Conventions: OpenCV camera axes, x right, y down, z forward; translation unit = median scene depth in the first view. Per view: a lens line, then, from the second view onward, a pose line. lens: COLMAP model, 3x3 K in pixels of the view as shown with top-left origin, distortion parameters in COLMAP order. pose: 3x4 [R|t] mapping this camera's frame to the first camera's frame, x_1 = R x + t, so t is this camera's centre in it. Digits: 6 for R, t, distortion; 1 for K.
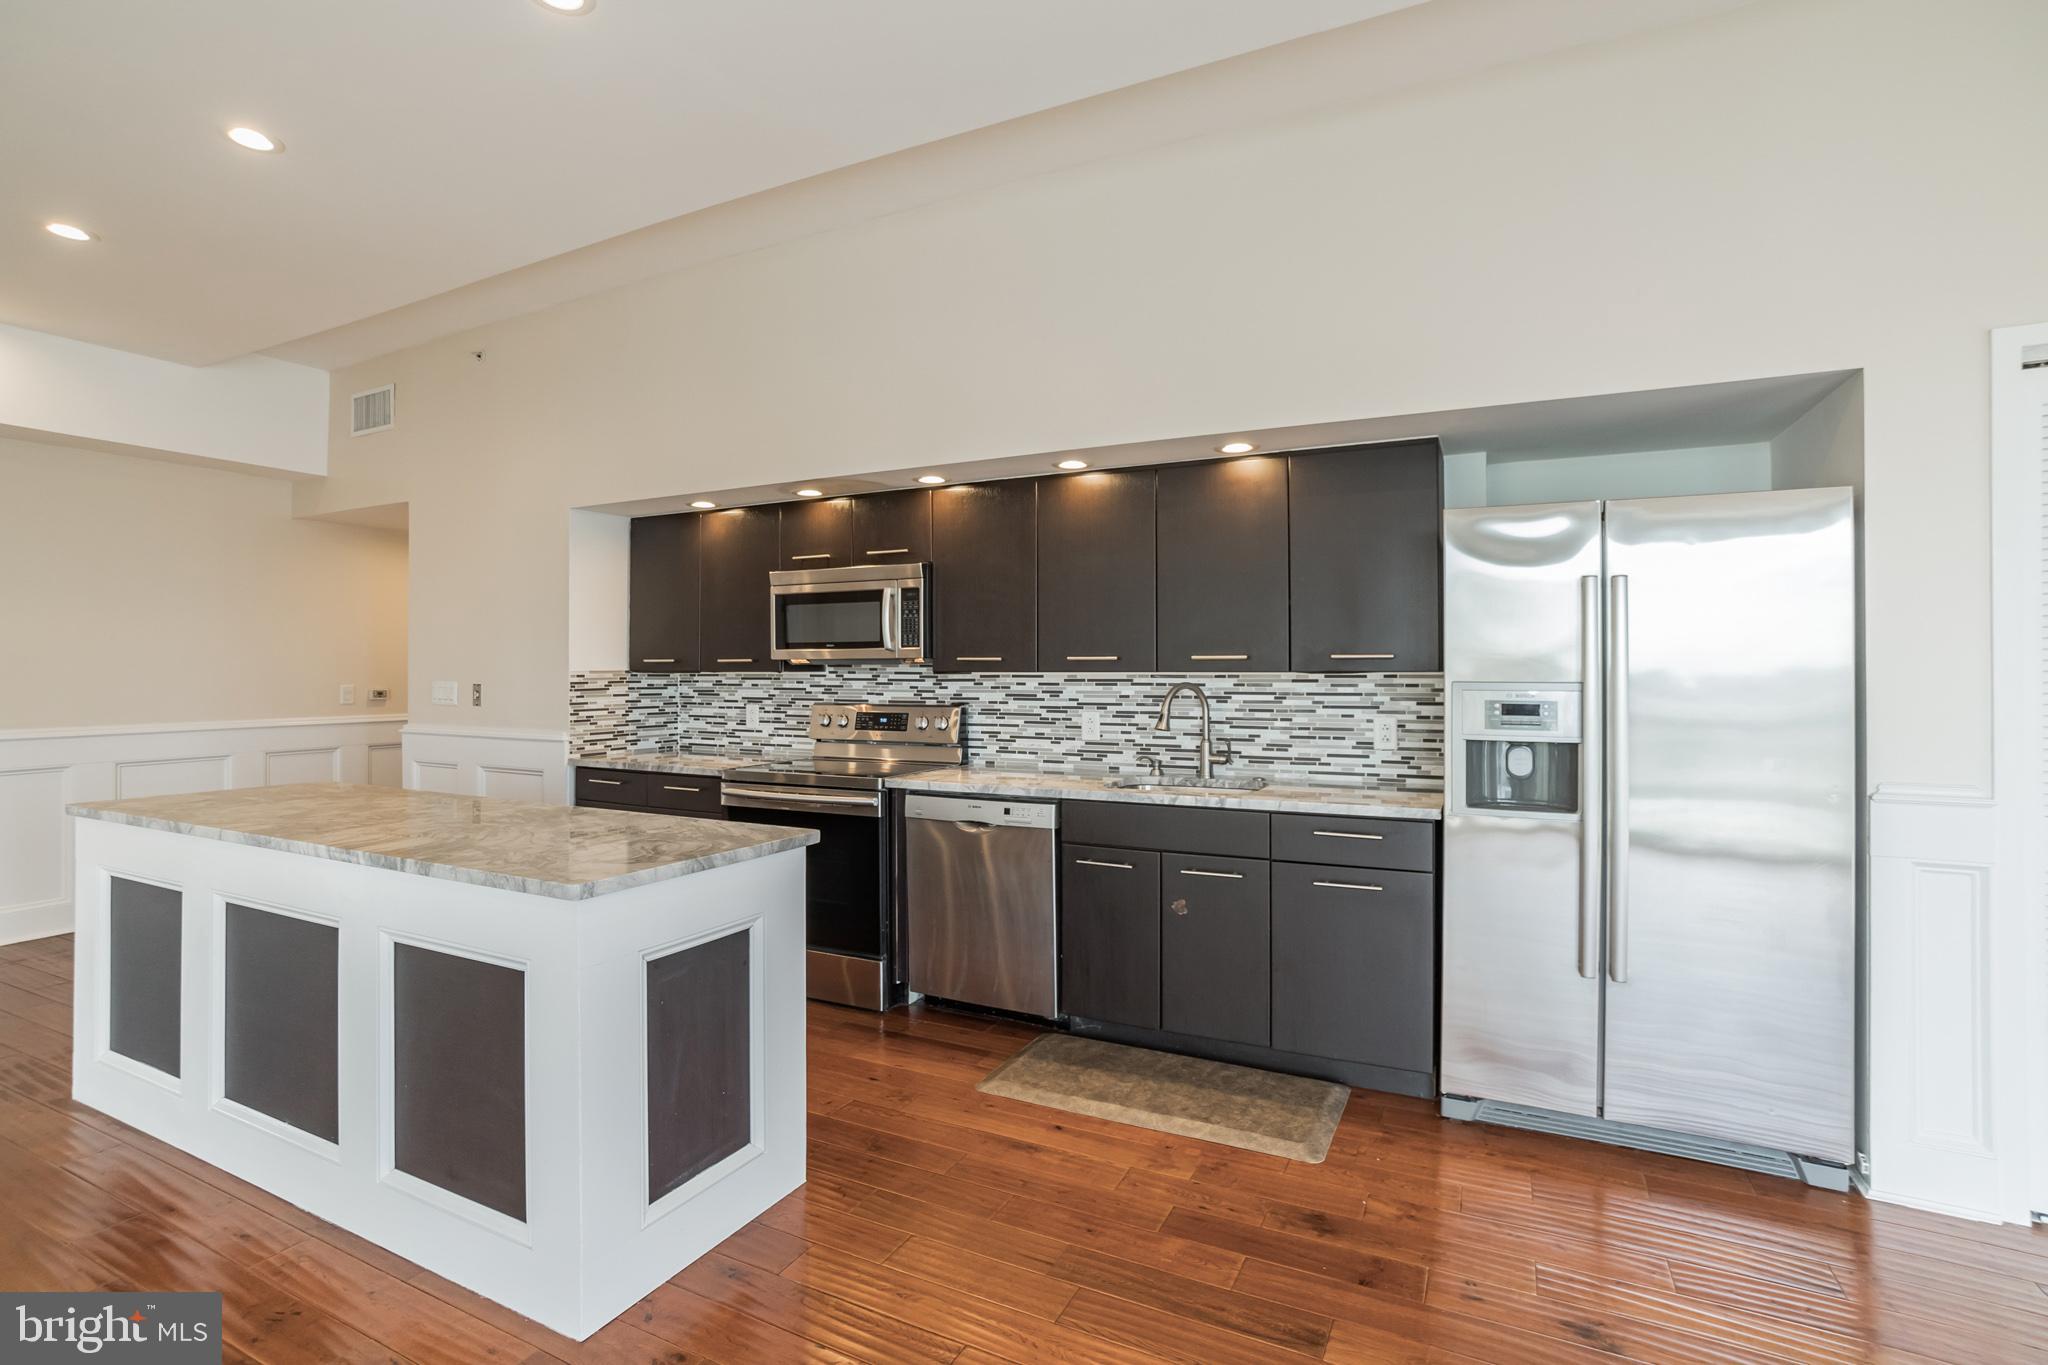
lens RADIAL K [[909.9, 0, 998.4], [0, 909.9, 652.5], [0, 0, 1]] dist [-0.043815, 0.011240]
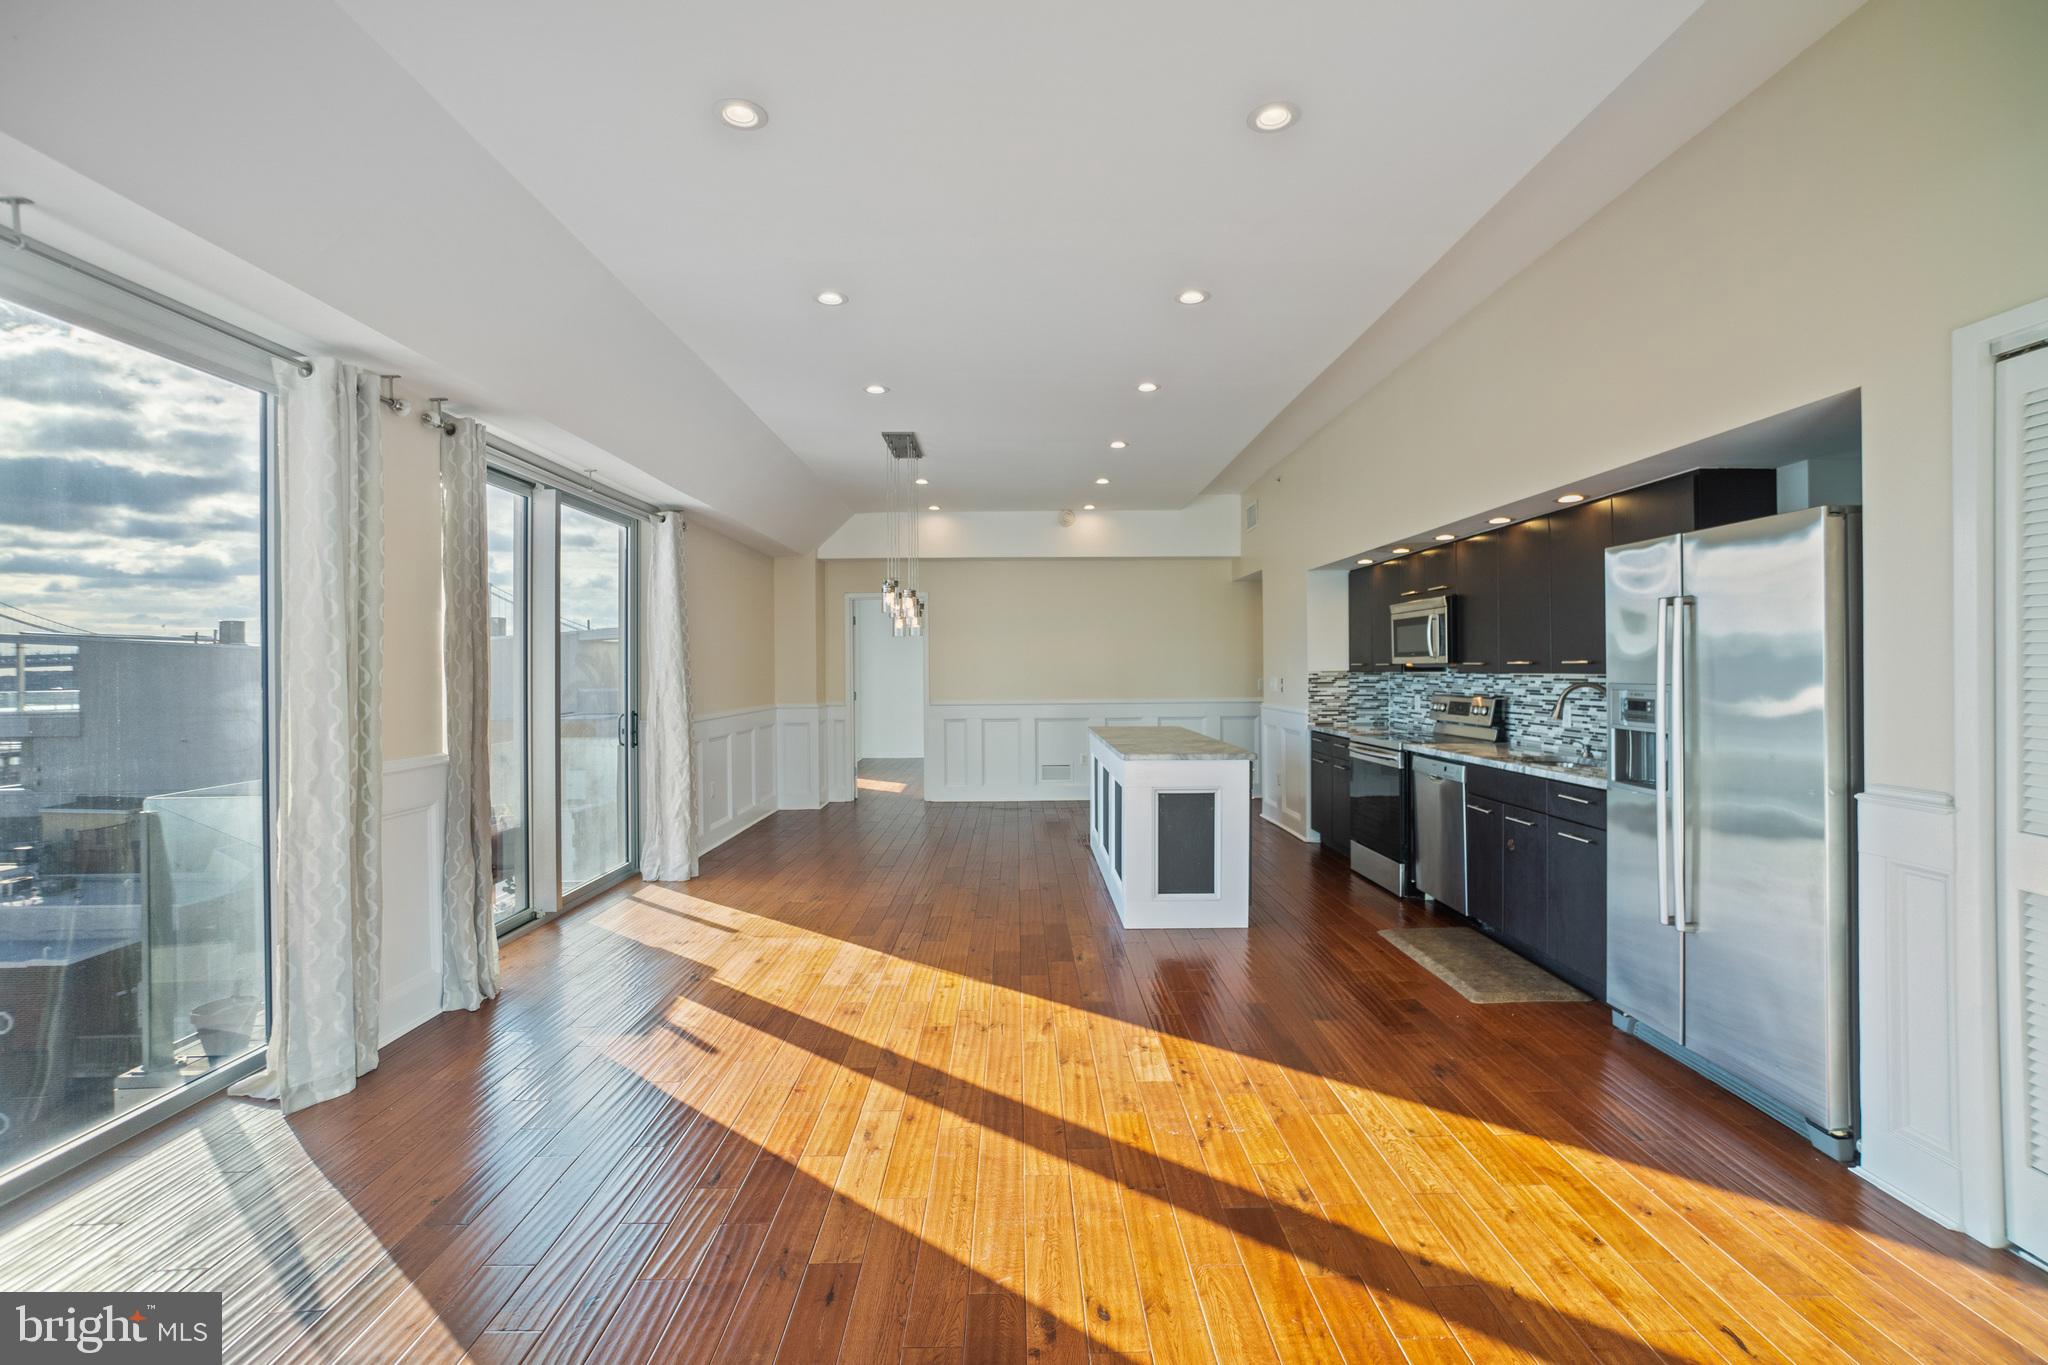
lens RADIAL K [[909.9, 0, 998.4], [0, 909.9, 652.5], [0, 0, 1]] dist [-0.043815, 0.011240]
pose [[0.418876, -0.017173, -0.907881, 0.873437], [0.022110, 0.999718, -0.008709, -0.012883], [0.907774, -0.016425, 0.419138, -0.216310]]
